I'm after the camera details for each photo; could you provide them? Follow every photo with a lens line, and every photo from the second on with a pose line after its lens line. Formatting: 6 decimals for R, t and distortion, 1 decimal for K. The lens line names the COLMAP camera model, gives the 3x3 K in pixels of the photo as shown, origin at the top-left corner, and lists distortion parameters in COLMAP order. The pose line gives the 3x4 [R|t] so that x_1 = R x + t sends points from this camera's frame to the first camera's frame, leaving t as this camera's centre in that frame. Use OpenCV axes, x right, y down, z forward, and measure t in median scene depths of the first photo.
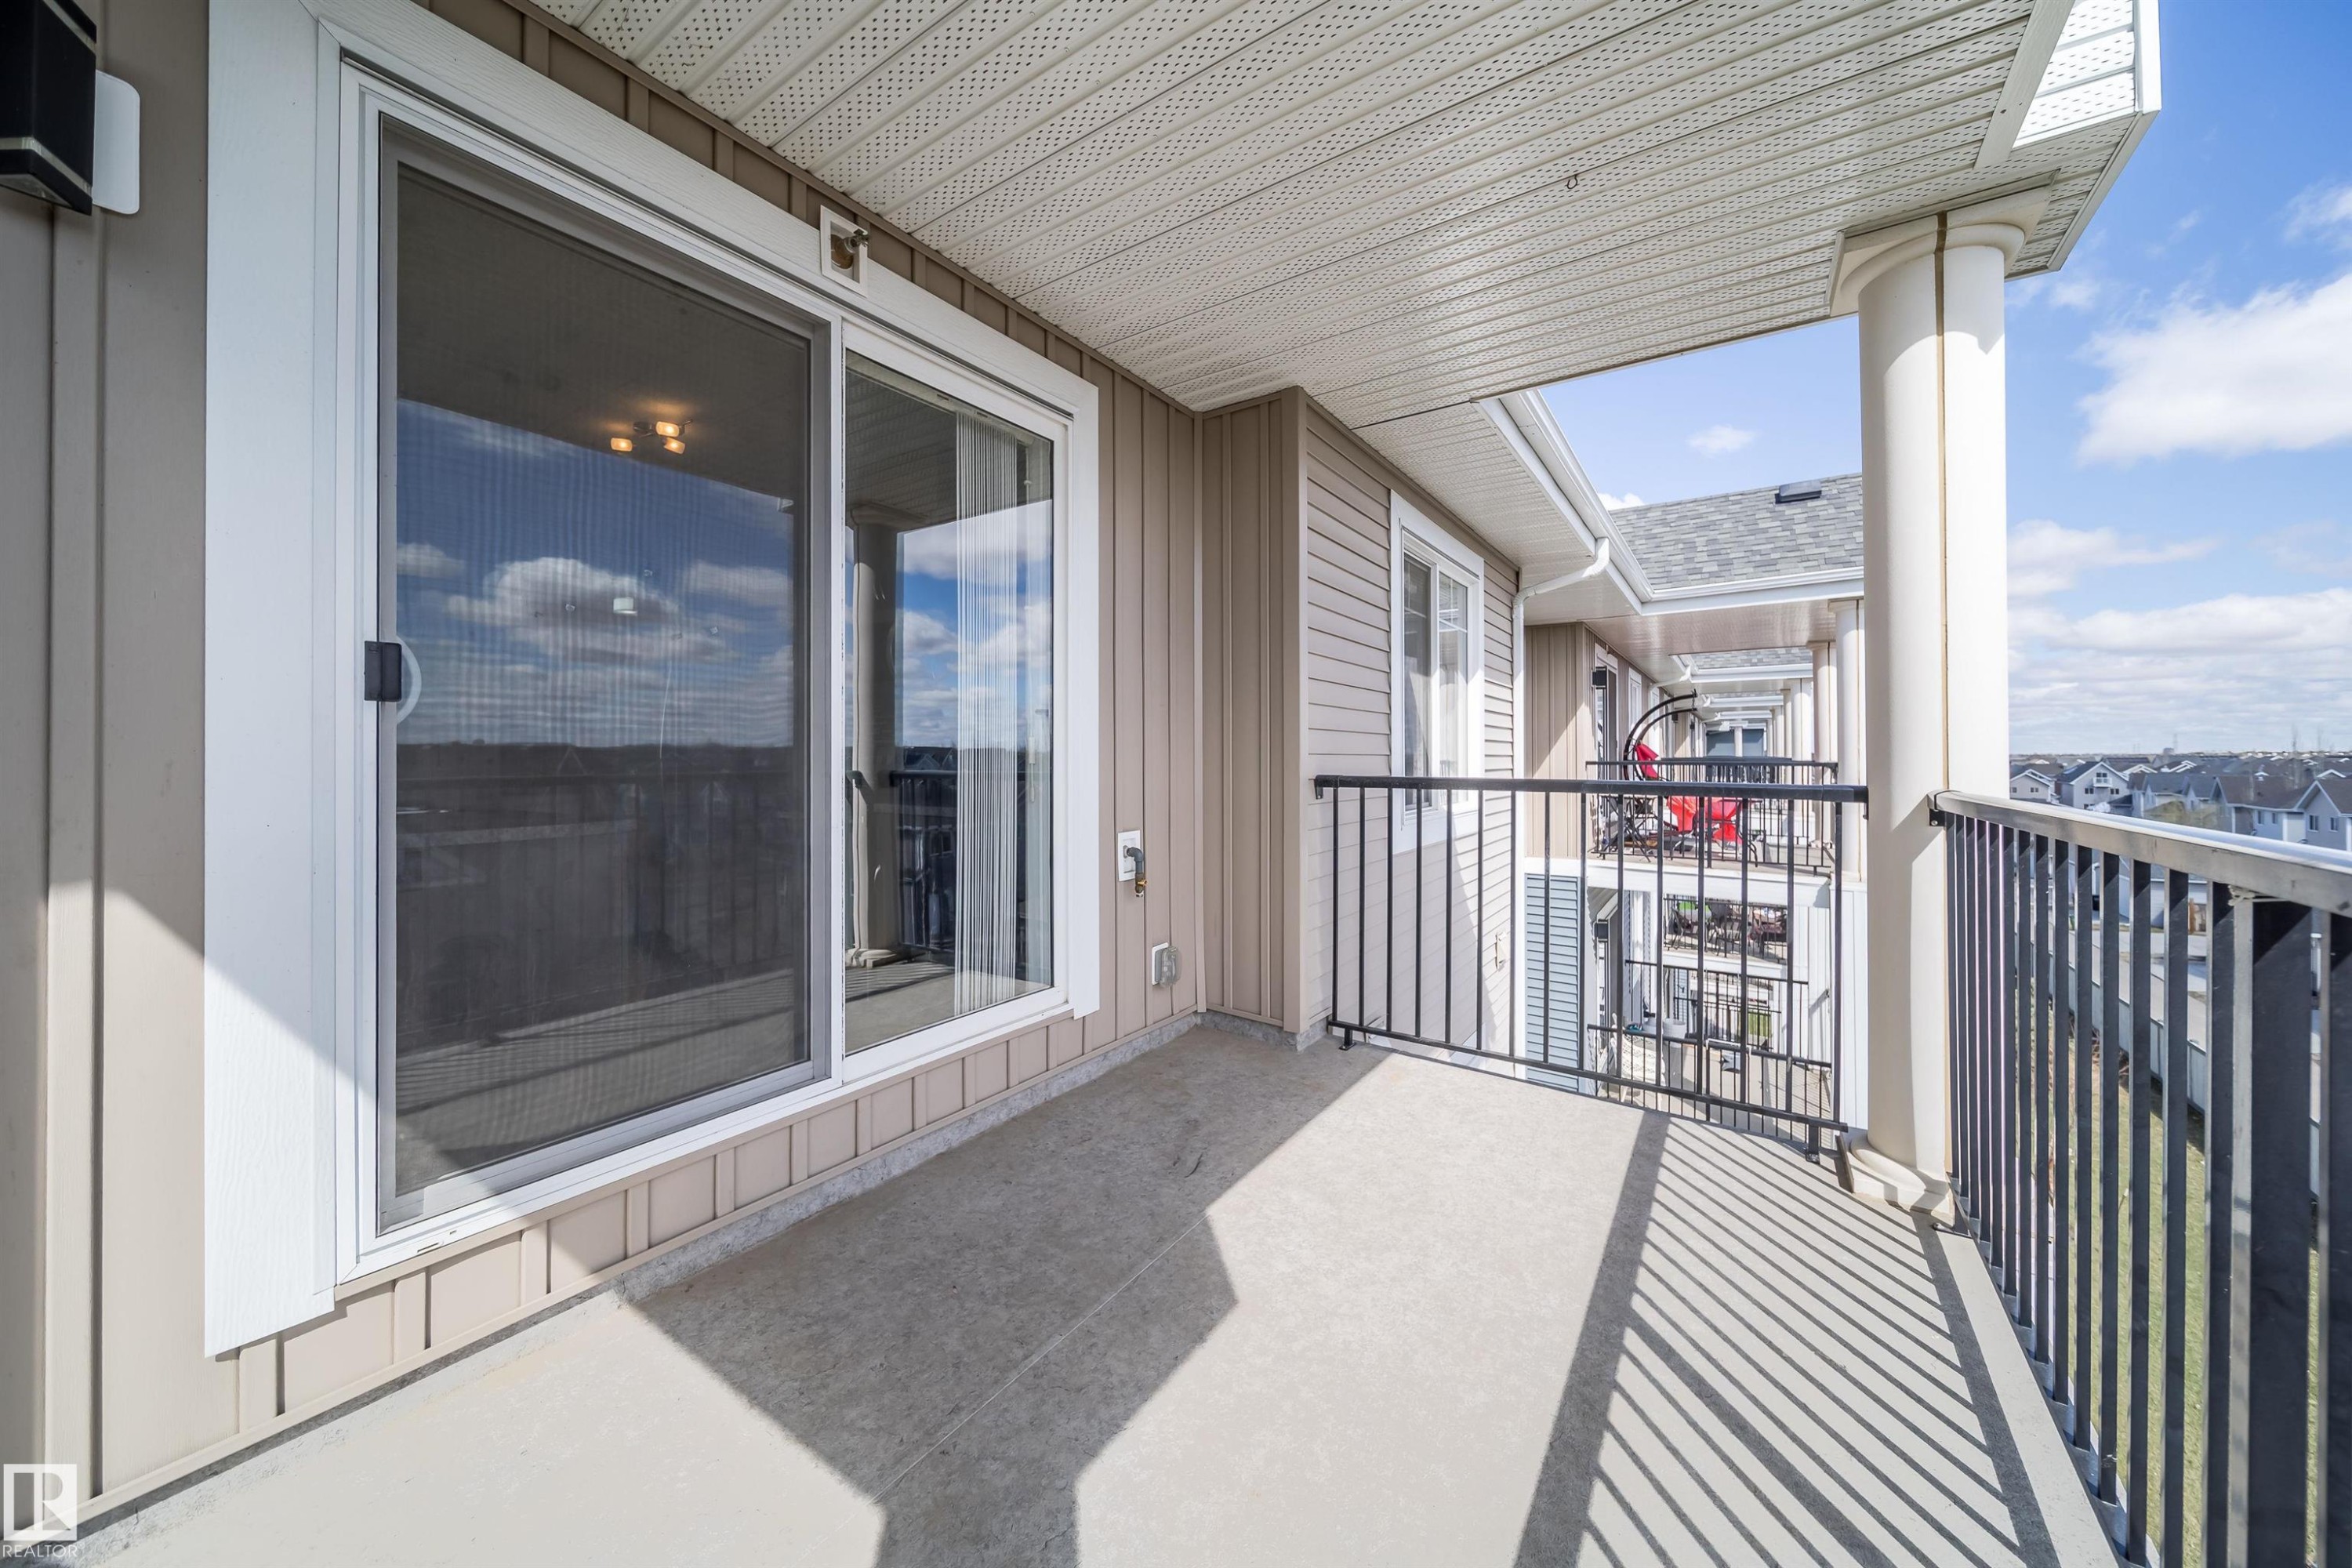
lens RADIAL K [[837.4, 0, 1189.6], [0, 837.4, 763.1], [0, 0, 1]] dist [0.001087, -0.000918]
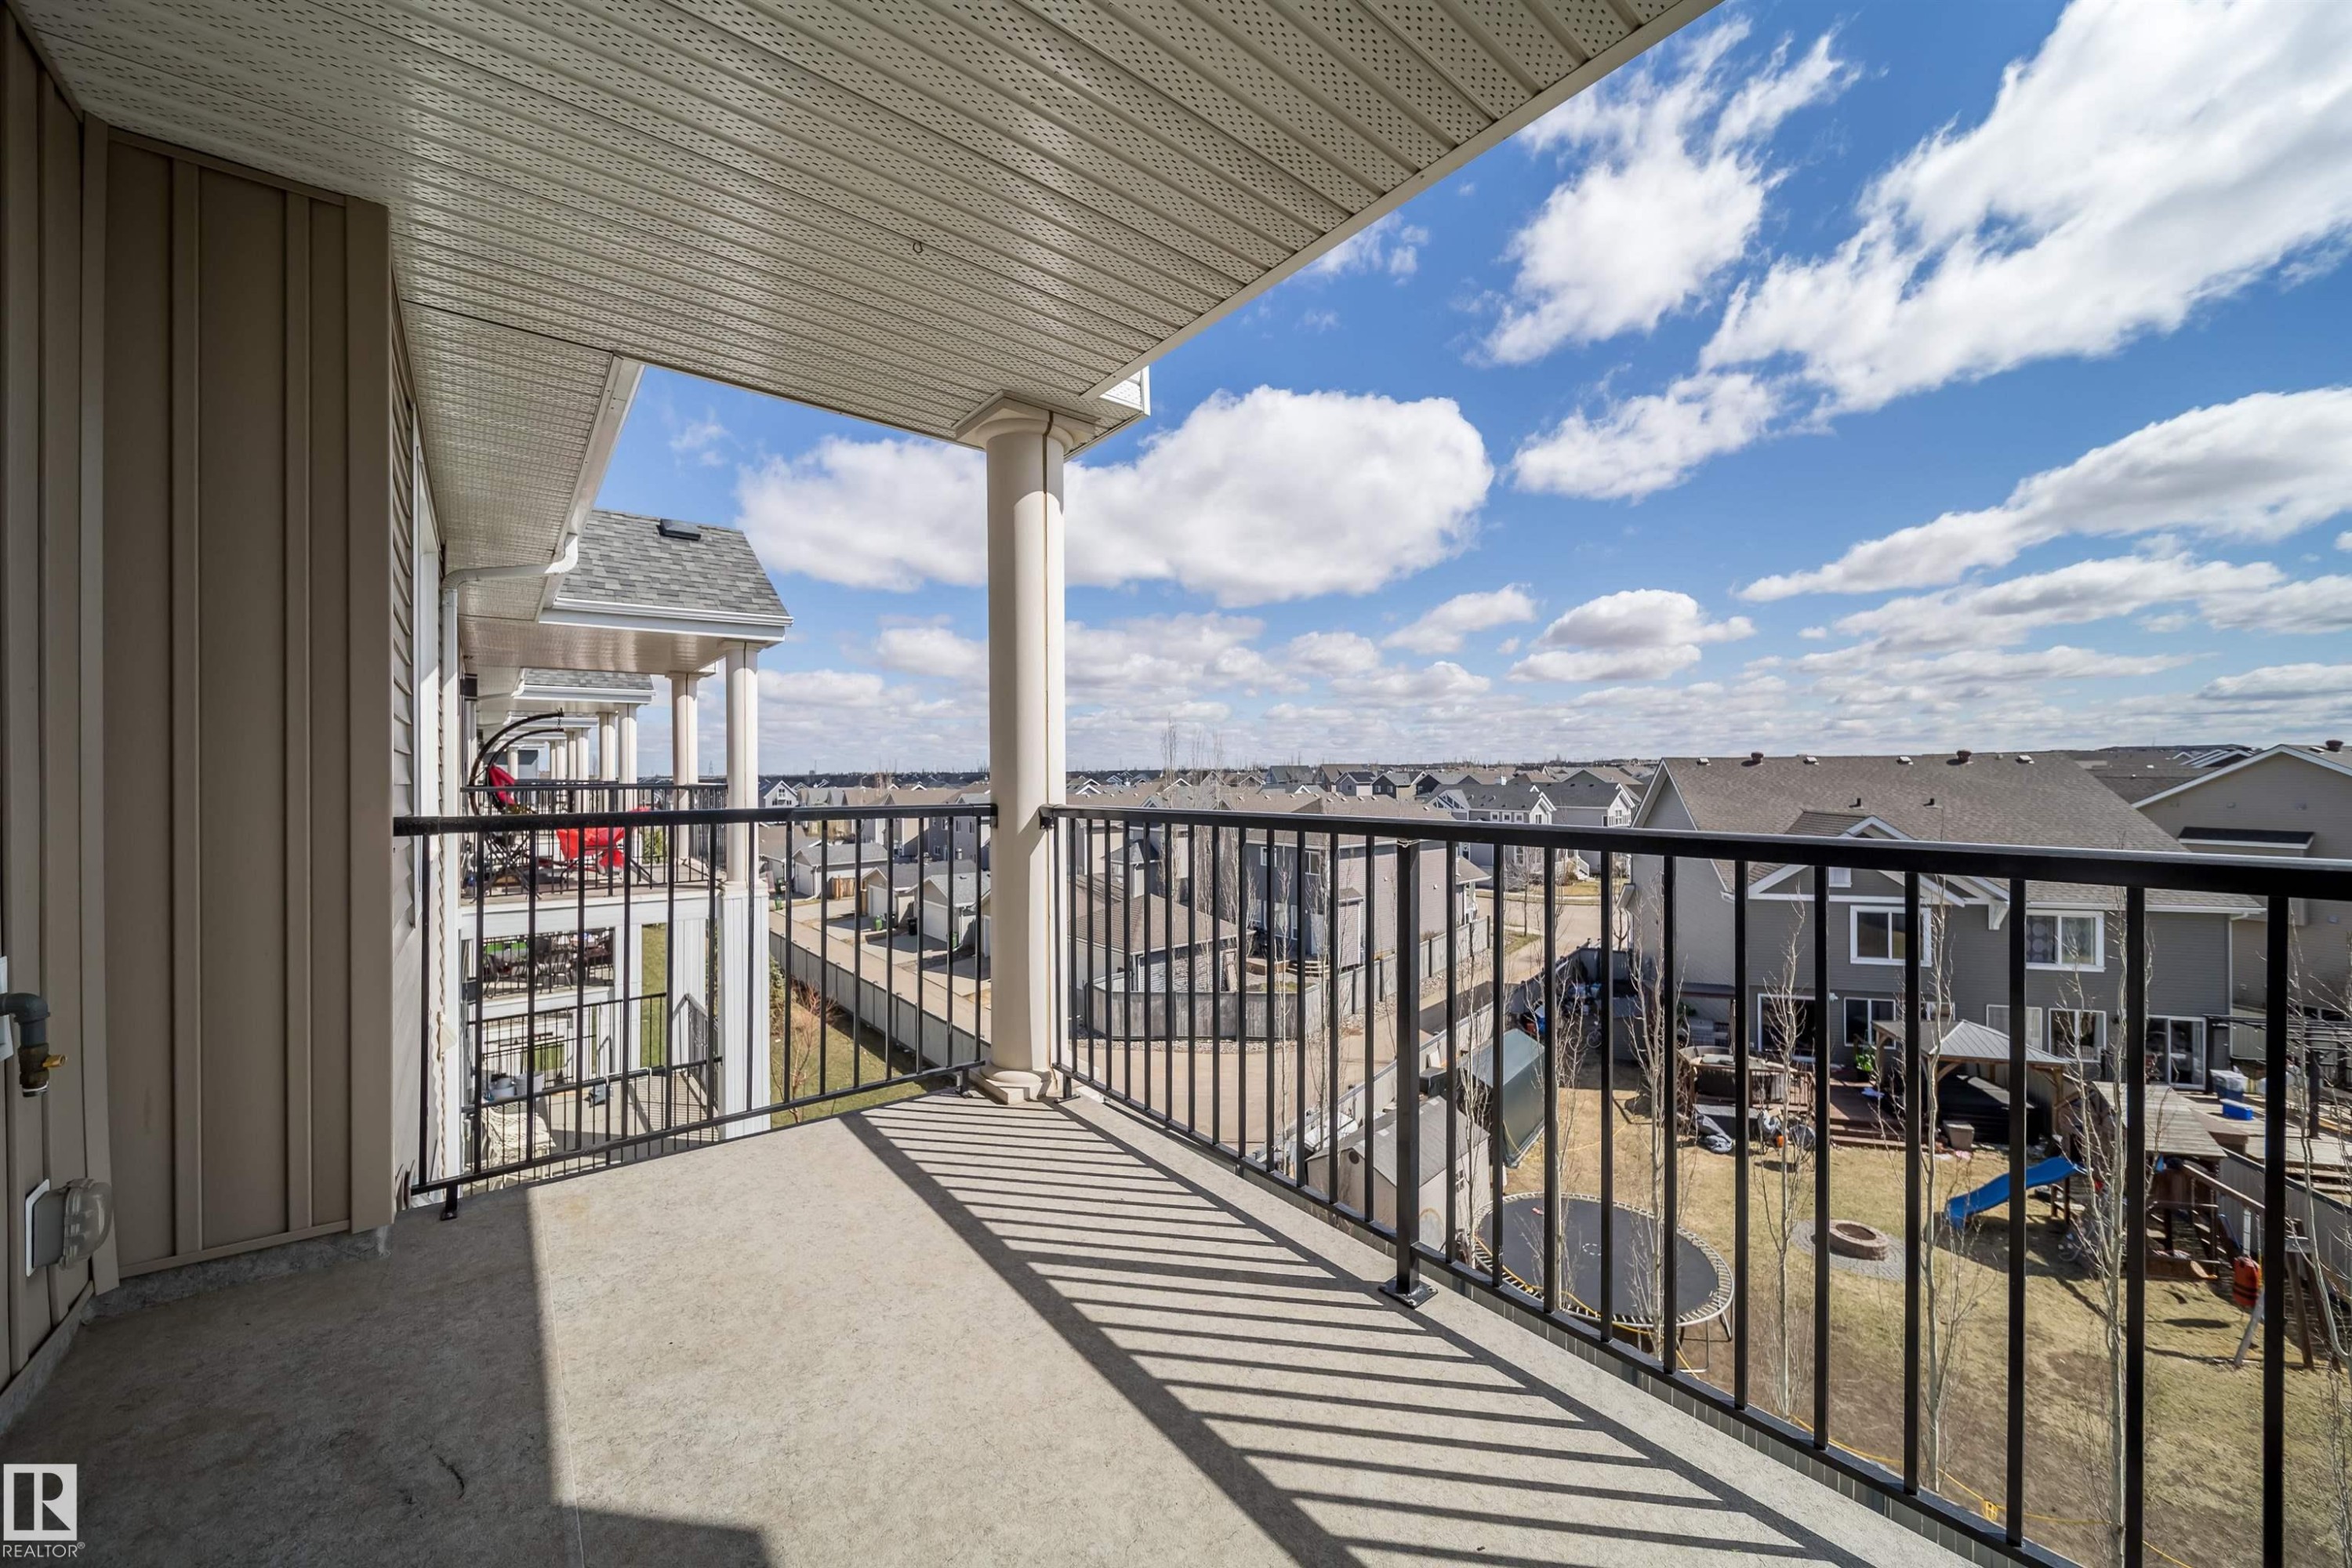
lens RADIAL K [[837.4, 0, 1188.6], [0, 837.4, 778.7], [0, 0, 1]] dist [0.001087, -0.000918]
pose [[0.298538, -0.007515, 0.954368, -0.275203], [0.015169, 0.999880, 0.003128, -0.007575], [-0.954277, 0.013543, 0.298617, 0.213755]]
